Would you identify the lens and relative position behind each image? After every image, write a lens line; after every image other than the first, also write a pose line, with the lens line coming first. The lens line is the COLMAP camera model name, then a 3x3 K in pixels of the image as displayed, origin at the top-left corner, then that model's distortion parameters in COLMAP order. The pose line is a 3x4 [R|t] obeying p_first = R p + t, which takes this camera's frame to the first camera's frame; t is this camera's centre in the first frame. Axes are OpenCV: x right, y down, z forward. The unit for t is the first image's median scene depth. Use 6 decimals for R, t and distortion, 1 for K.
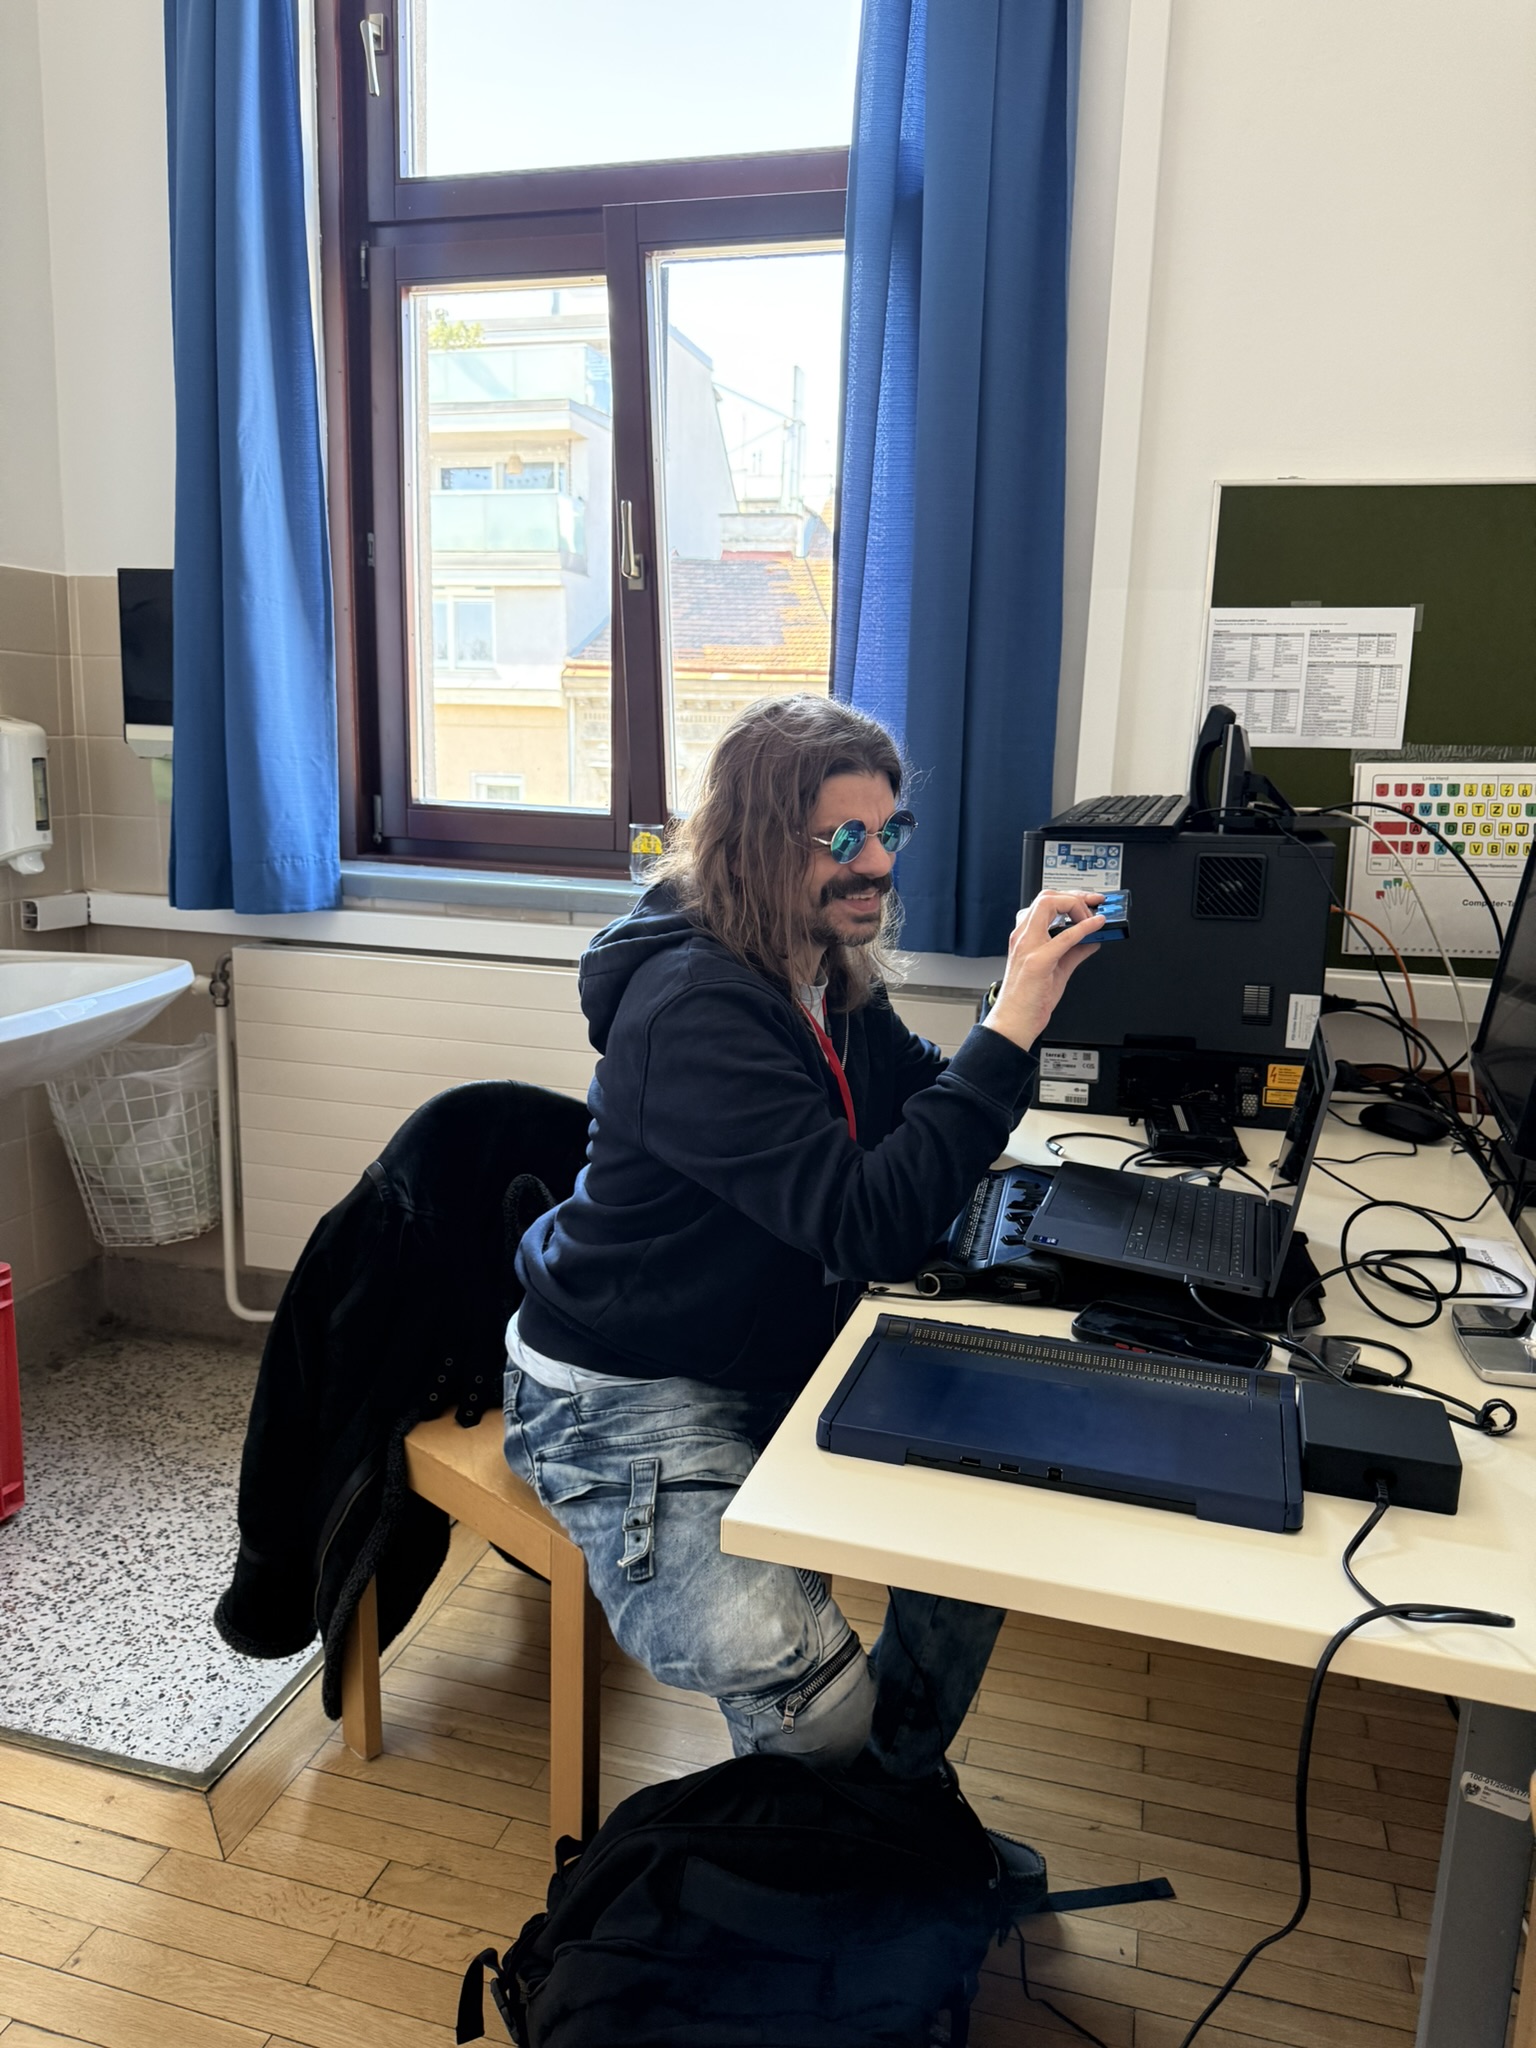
lens RADIAL K [[1445.2, 0, 771.8], [0, 1445.2, 1021.8], [0, 0, 1]] dist [0.028903, -0.041189]
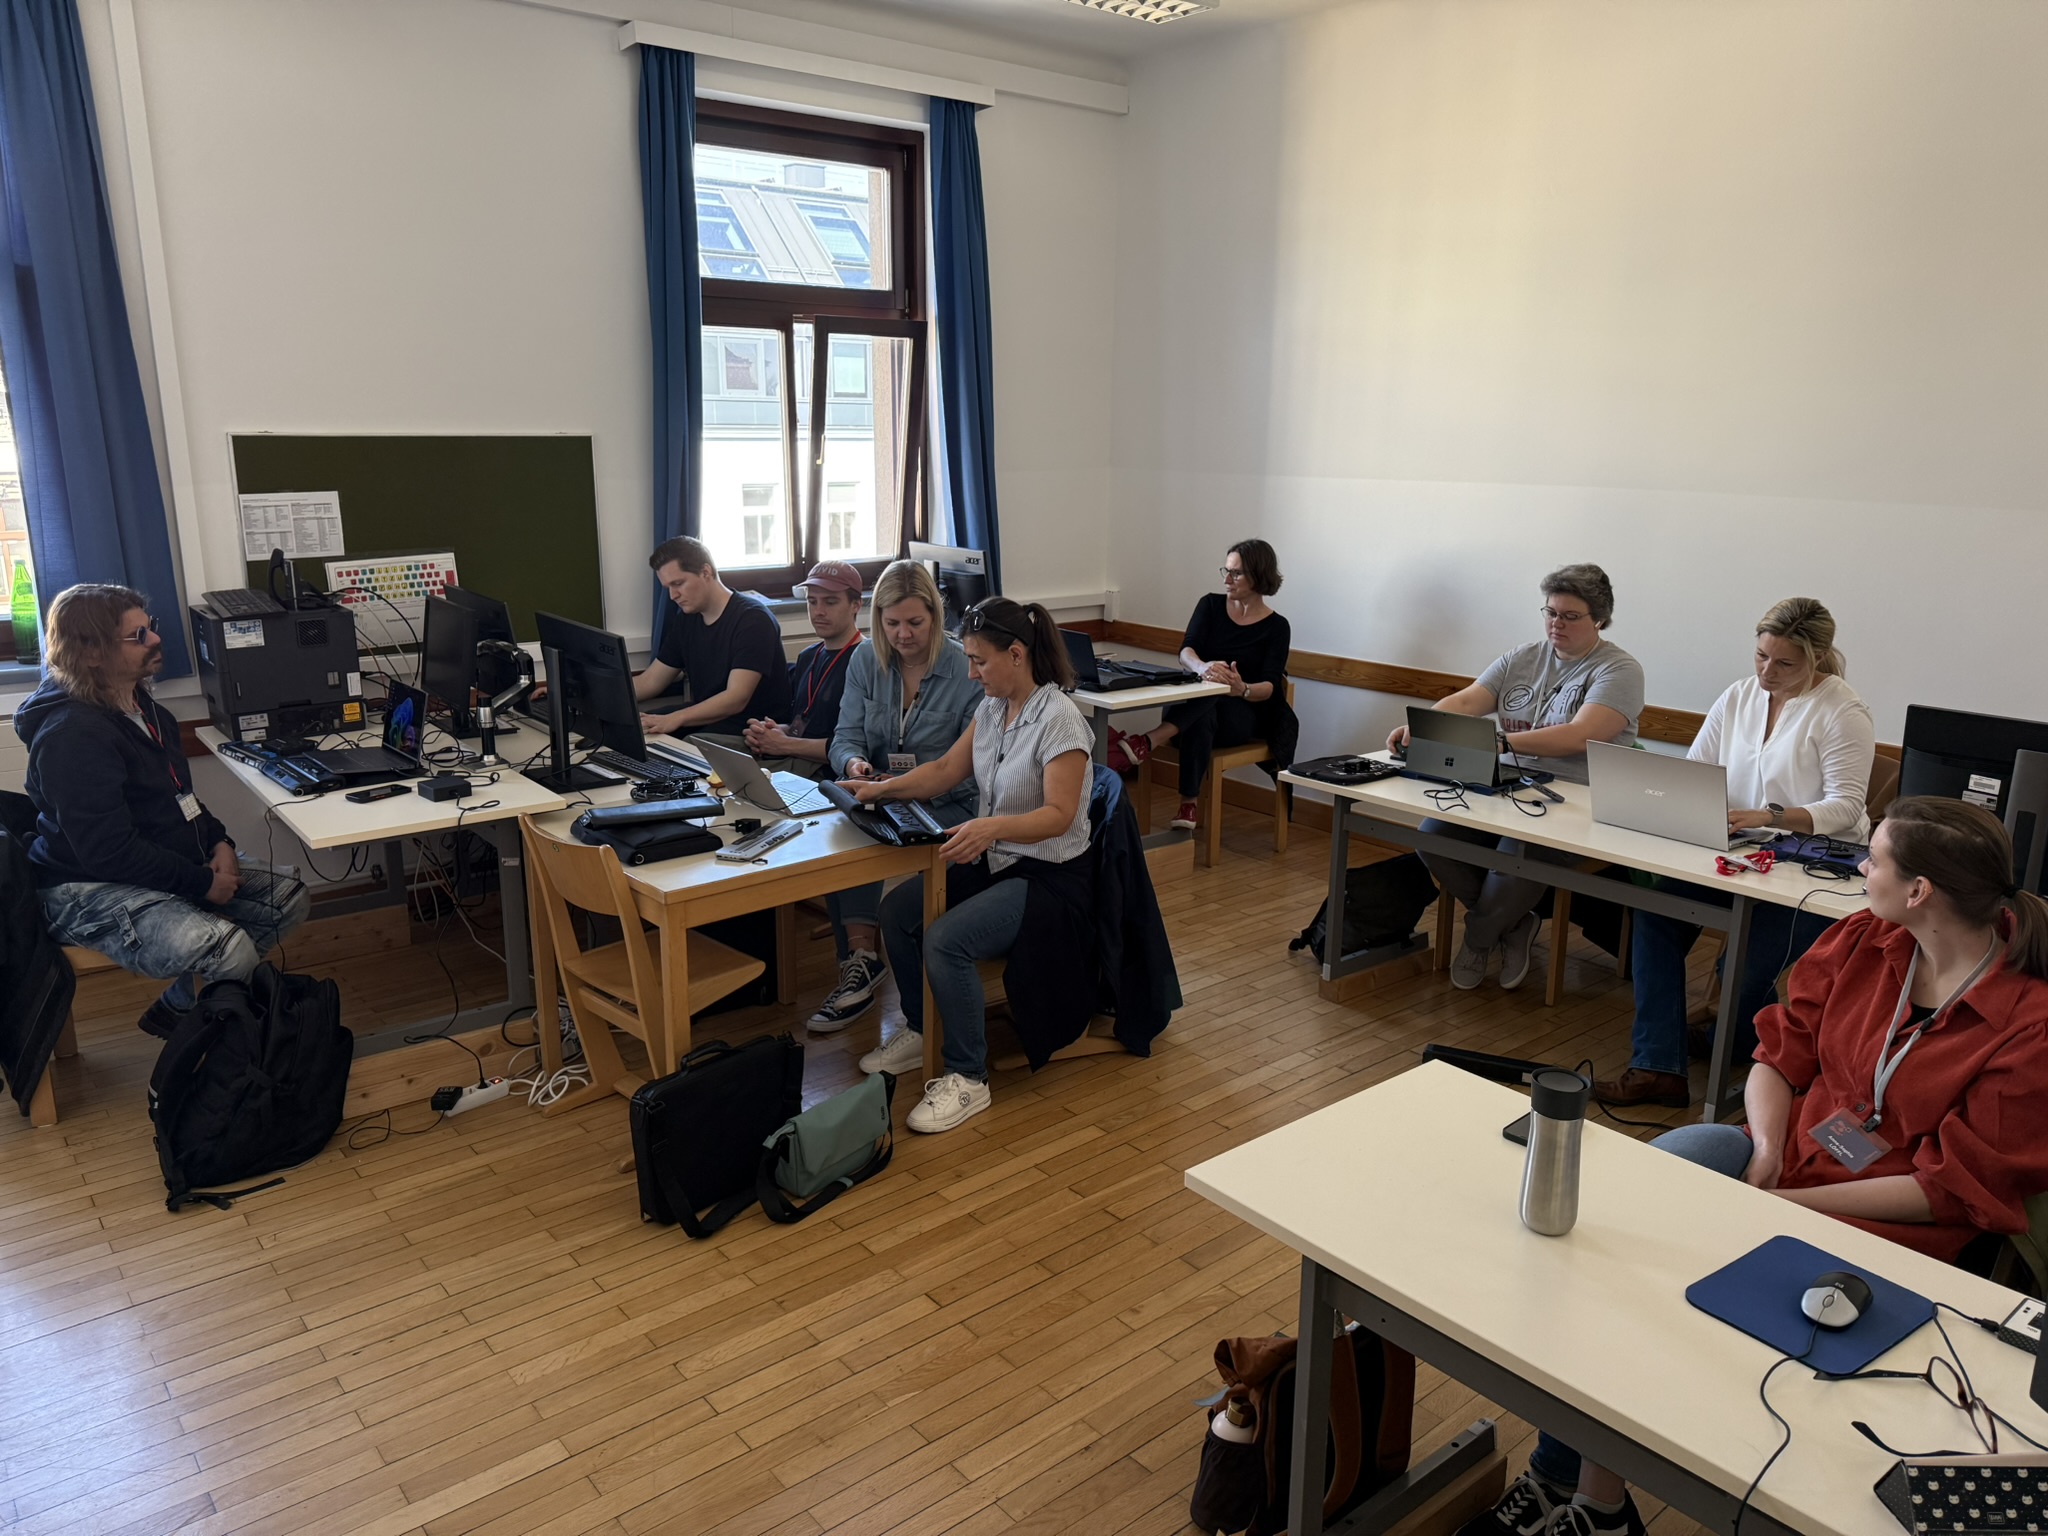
lens RADIAL K [[1445.2, 0, 1023.4], [0, 1445.2, 769.6], [0, 0, 1]] dist [0.028903, -0.041189]
pose [[0.558416, -0.218373, 0.800303, -0.810920], [0.168329, 0.974489, 0.148450, -0.027131], [-0.812304, 0.051817, 0.580928, -1.073676]]
